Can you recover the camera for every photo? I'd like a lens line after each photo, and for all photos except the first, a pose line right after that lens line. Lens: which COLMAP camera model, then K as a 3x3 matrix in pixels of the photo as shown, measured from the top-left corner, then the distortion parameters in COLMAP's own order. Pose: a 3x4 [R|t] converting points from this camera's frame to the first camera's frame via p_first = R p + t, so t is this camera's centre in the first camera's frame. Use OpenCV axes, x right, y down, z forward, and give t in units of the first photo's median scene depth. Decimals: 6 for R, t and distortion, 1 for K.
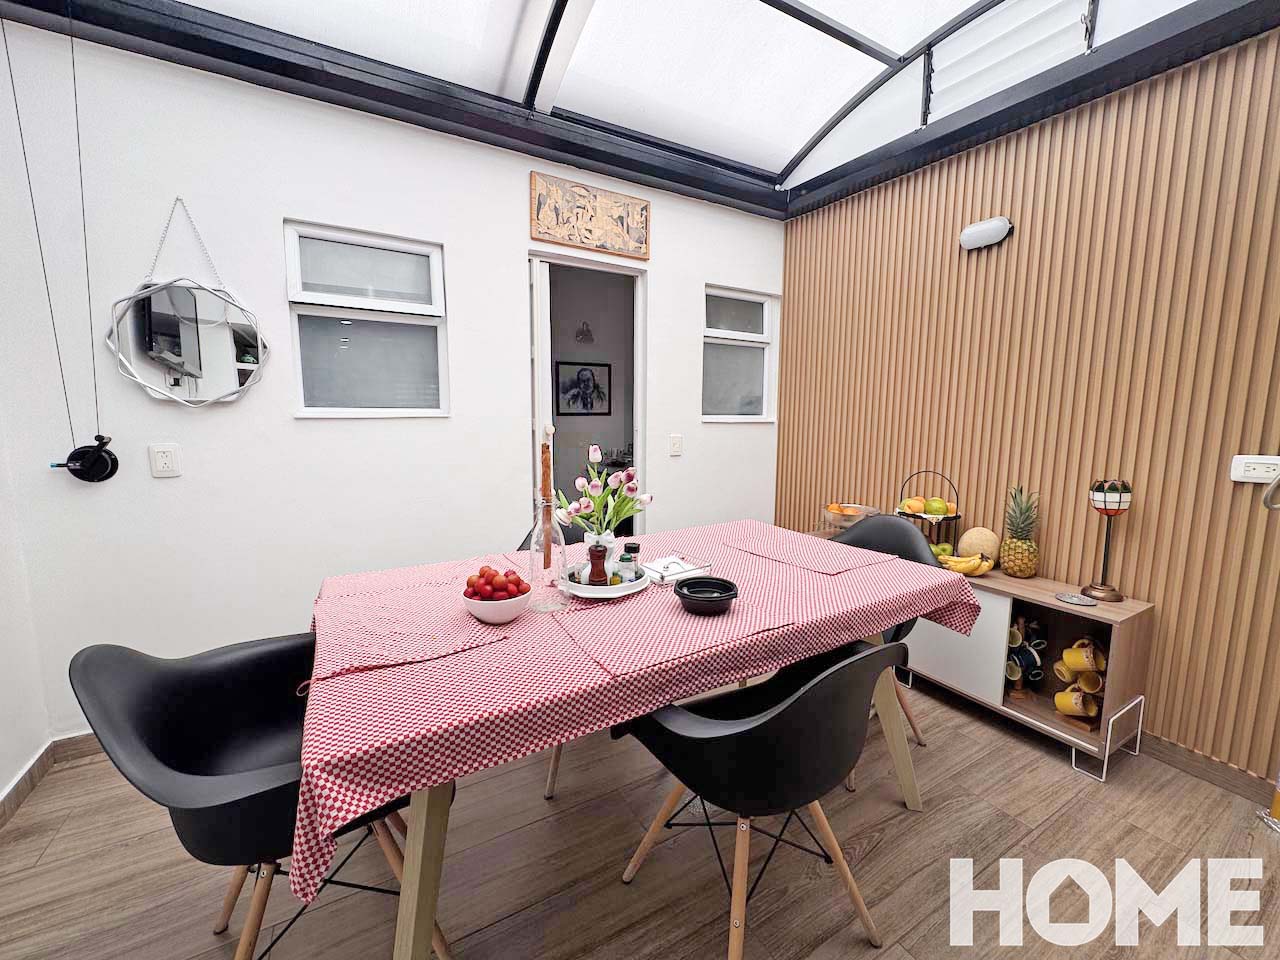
lens RADIAL K [[510.2, 0, 639.0], [0, 510.2, 478.9], [0, 0, 1]] dist [-0.001631, -0.000231]
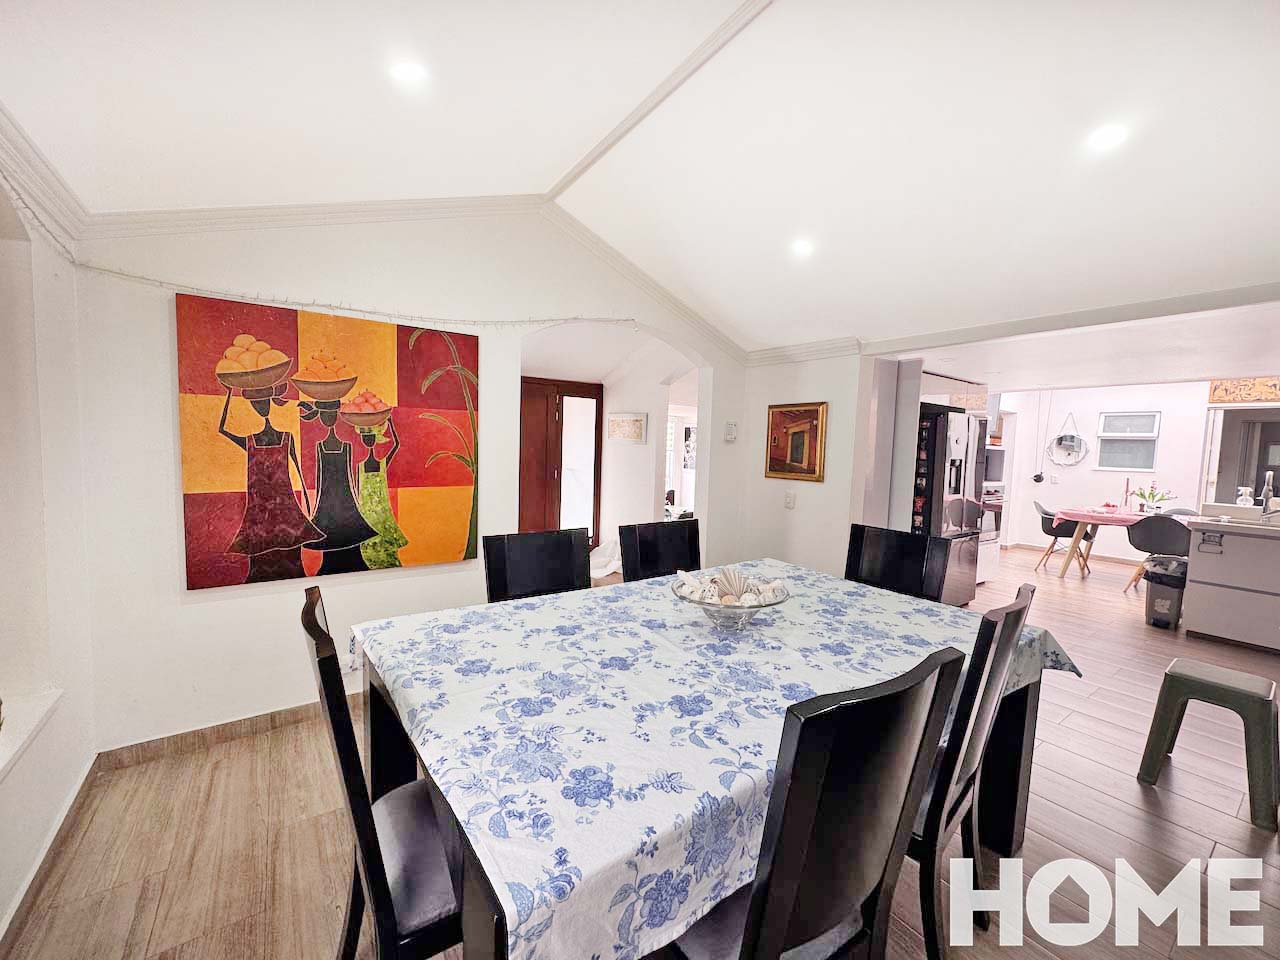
lens RADIAL K [[510.2, 0, 639.0], [0, 510.2, 478.9], [0, 0, 1]] dist [-0.001631, -0.000231]
pose [[0.123765, 0.067915, -0.989985, 1.815979], [-0.147798, 0.987789, 0.049287, 0.172554], [0.981243, 0.140218, 0.132291, -1.889031]]
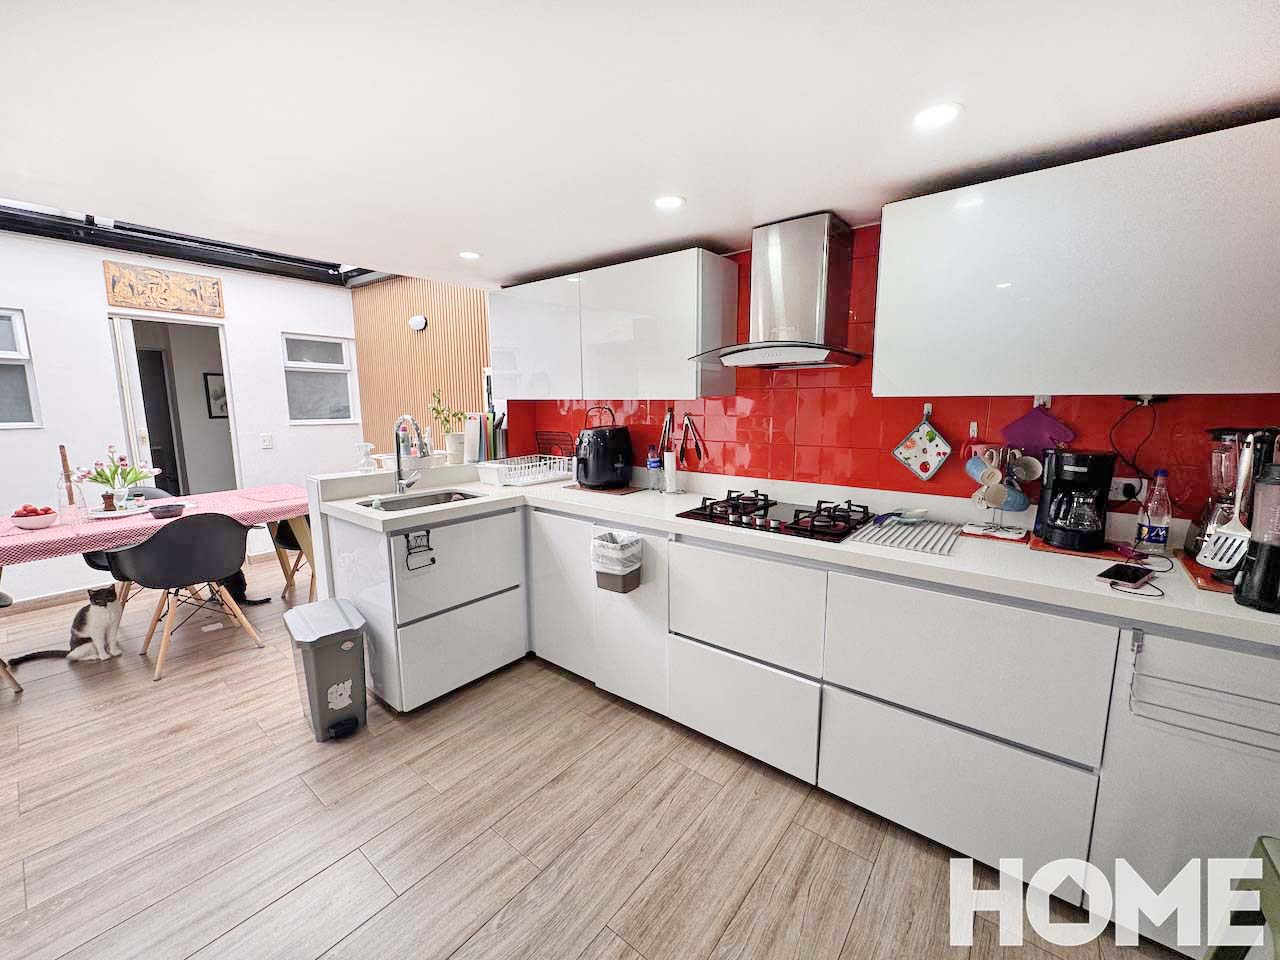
lens RADIAL K [[510.2, 0, 639.0], [0, 510.2, 478.9], [0, 0, 1]] dist [-0.001631, -0.000231]
pose [[0.925670, -0.064140, 0.372856, 0.588907], [0.057381, 0.997925, 0.029210, 0.070029], [-0.373956, -0.005644, 0.927429, -0.884294]]
